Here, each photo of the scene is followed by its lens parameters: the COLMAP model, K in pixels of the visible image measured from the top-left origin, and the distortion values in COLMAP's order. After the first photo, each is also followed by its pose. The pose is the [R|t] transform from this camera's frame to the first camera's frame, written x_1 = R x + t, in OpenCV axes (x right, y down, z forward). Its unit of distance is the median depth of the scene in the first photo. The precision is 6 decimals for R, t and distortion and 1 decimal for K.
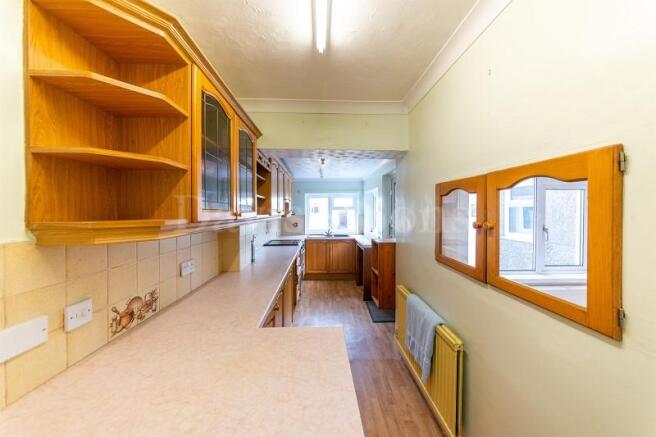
lens RADIAL K [[227.1, 0, 328.3], [0, 227.1, 215.3], [0, 0, 1]] dist [-0.000013, -0.000027]
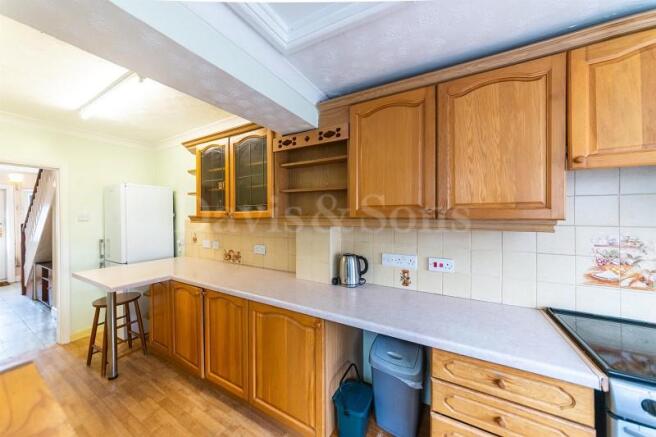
lens RADIAL K [[227.1, 0, 328.3], [0, 227.1, 215.3], [0, 0, 1]] dist [-0.000013, -0.000027]
pose [[-0.527488, 0.003101, -0.849557, 0.128719], [-0.013746, 0.999831, 0.012184, -0.006414], [0.849451, 0.018105, -0.527357, 0.675285]]
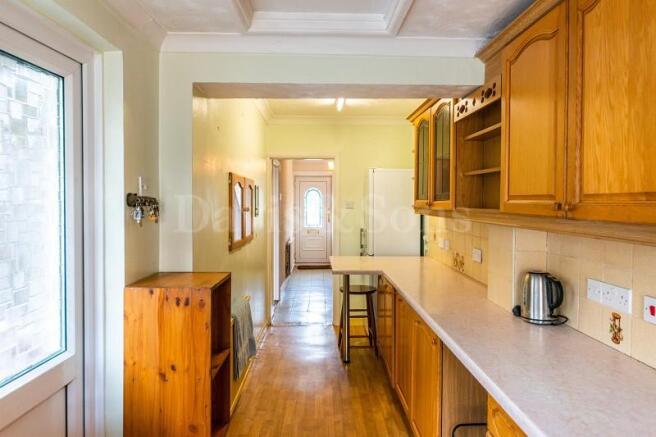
lens RADIAL K [[438.7, 0, 327.9], [0, 438.7, 204.1], [0, 0, 1]] dist [0.000874, 0.000755]
pose [[-0.999890, -0.002843, 0.014557, 0.011181], [-0.002432, 0.999601, 0.028158, -0.018732], [-0.014631, 0.028119, -0.999497, 0.936677]]
